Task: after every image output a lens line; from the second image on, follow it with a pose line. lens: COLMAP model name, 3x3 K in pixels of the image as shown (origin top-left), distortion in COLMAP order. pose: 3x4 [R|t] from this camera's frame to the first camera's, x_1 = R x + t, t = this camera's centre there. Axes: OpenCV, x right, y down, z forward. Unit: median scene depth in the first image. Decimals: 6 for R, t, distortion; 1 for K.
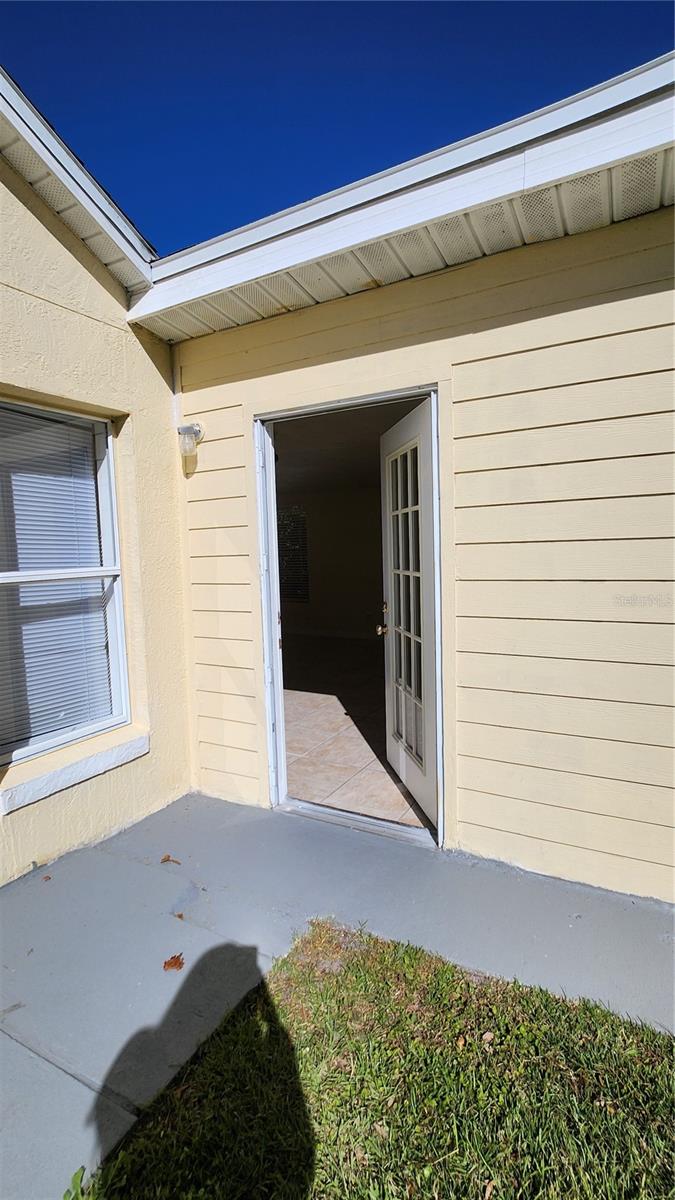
lens RADIAL K [[554.8, 0, 337.0], [0, 554.8, 595.3], [0, 0, 1]] dist [-0.014166, -0.001158]
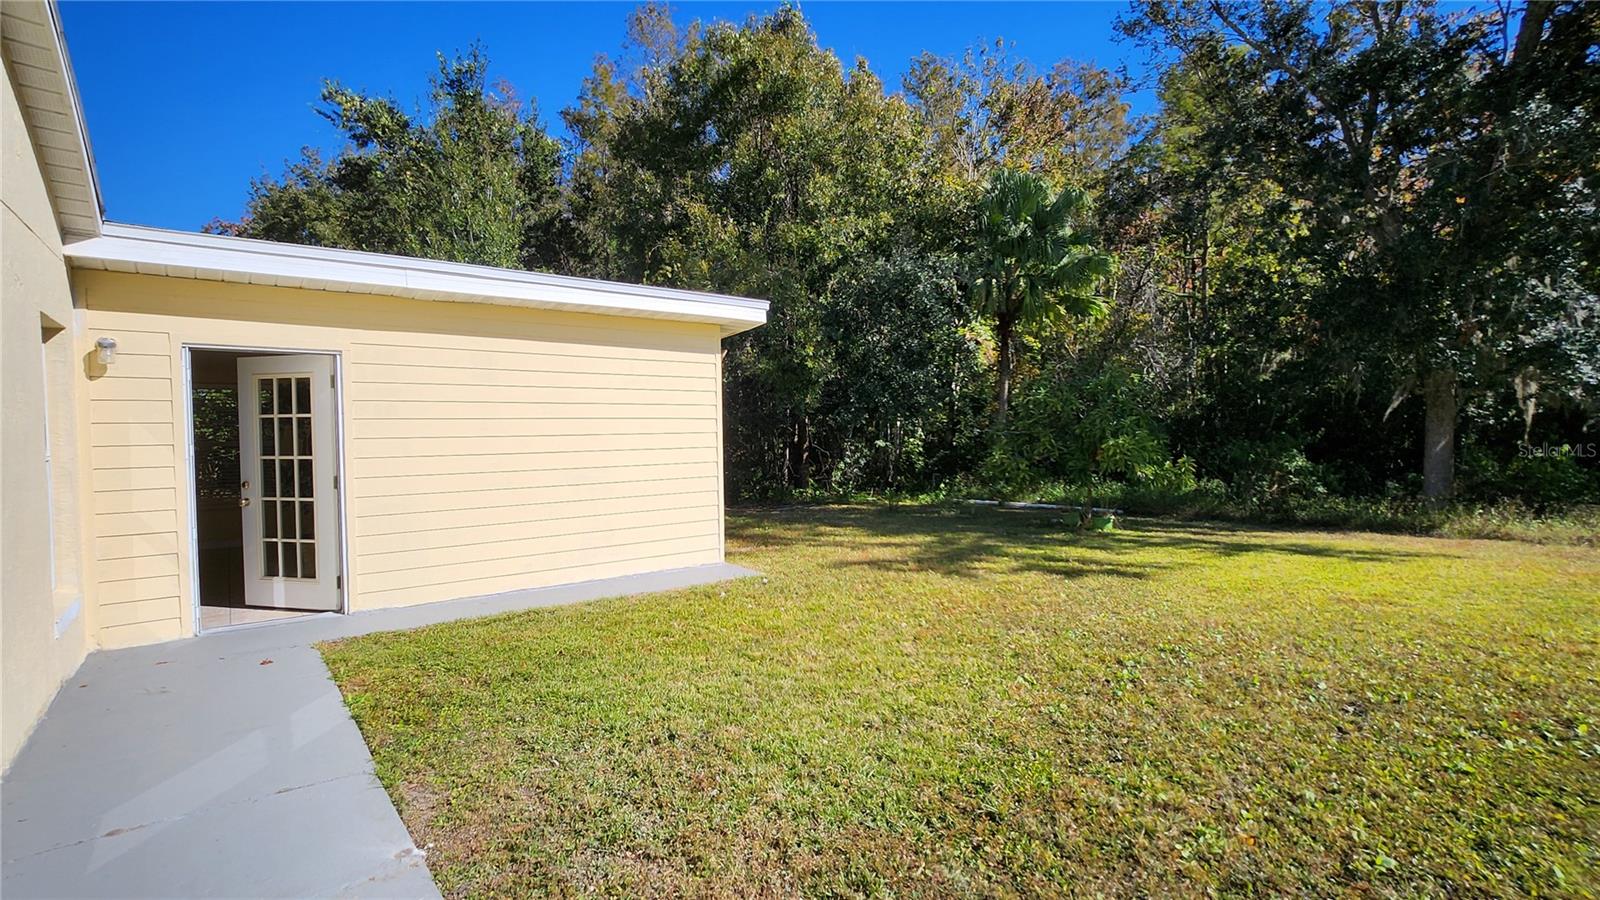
lens RADIAL K [[739.7, 0, 800.0], [0, 739.7, 454.5], [0, 0, 1]] dist [-0.014166, -0.001158]
pose [[0.368877, 0.005980, 0.929459, -1.224844], [0.090619, 0.994984, -0.042366, 0.160807], [-0.925050, 0.099855, 0.366485, -1.030080]]
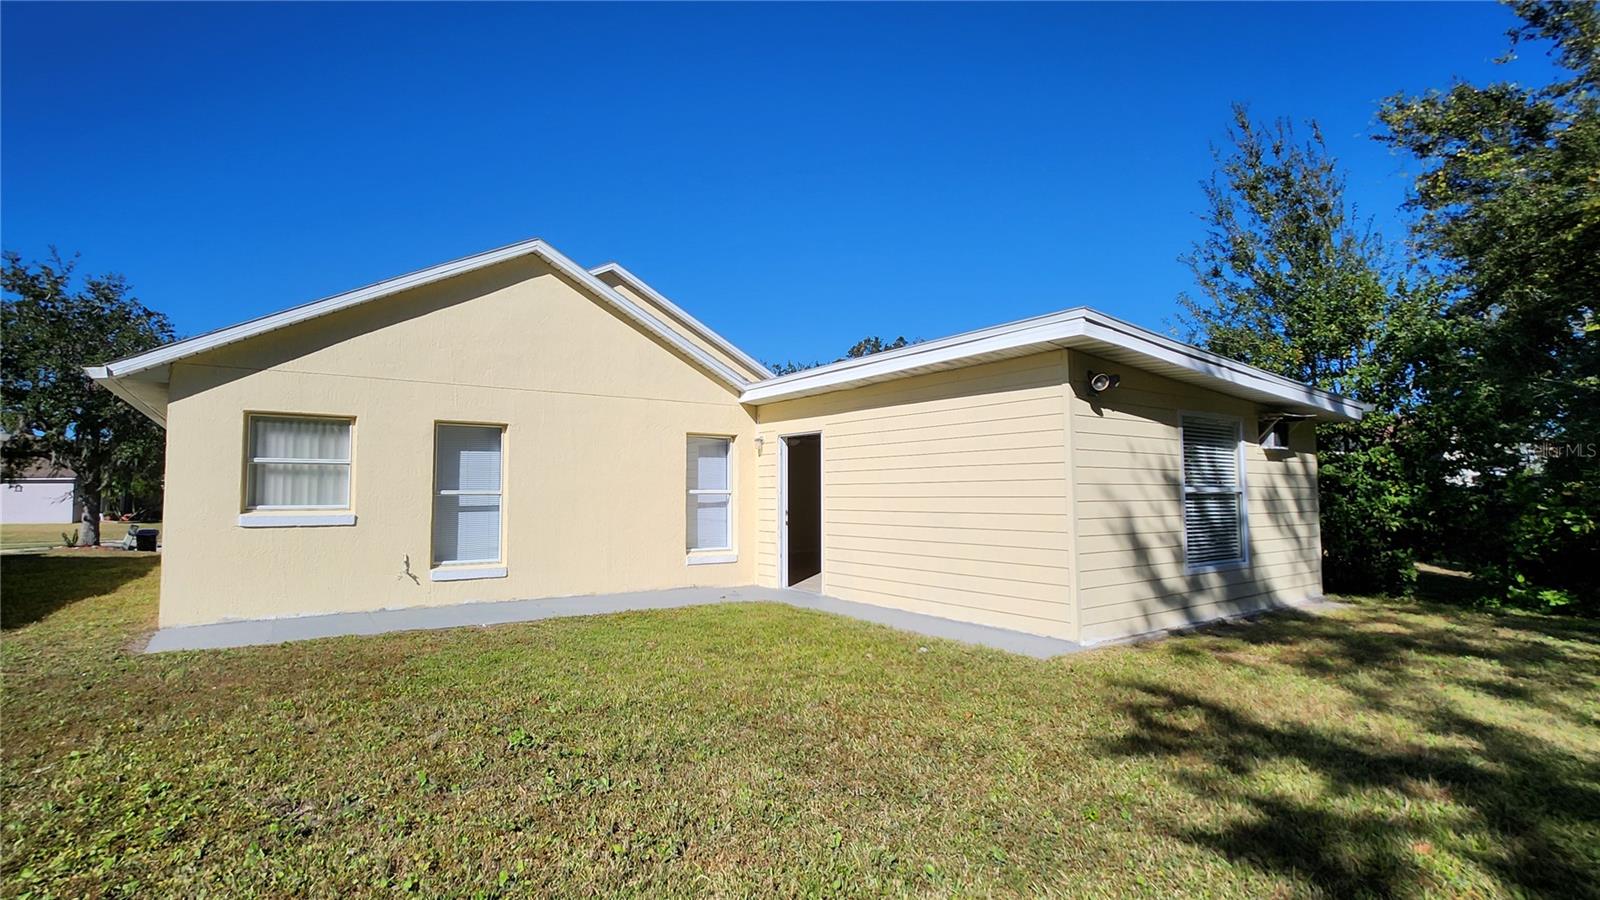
lens RADIAL K [[739.7, 0, 800.0], [0, 739.7, 454.5], [0, 0, 1]] dist [-0.014166, -0.001158]
pose [[0.909430, 0.006916, -0.415799, 1.384980], [-0.061040, 0.991252, -0.117018, 0.172909], [0.411352, 0.131800, 0.901897, -2.100985]]
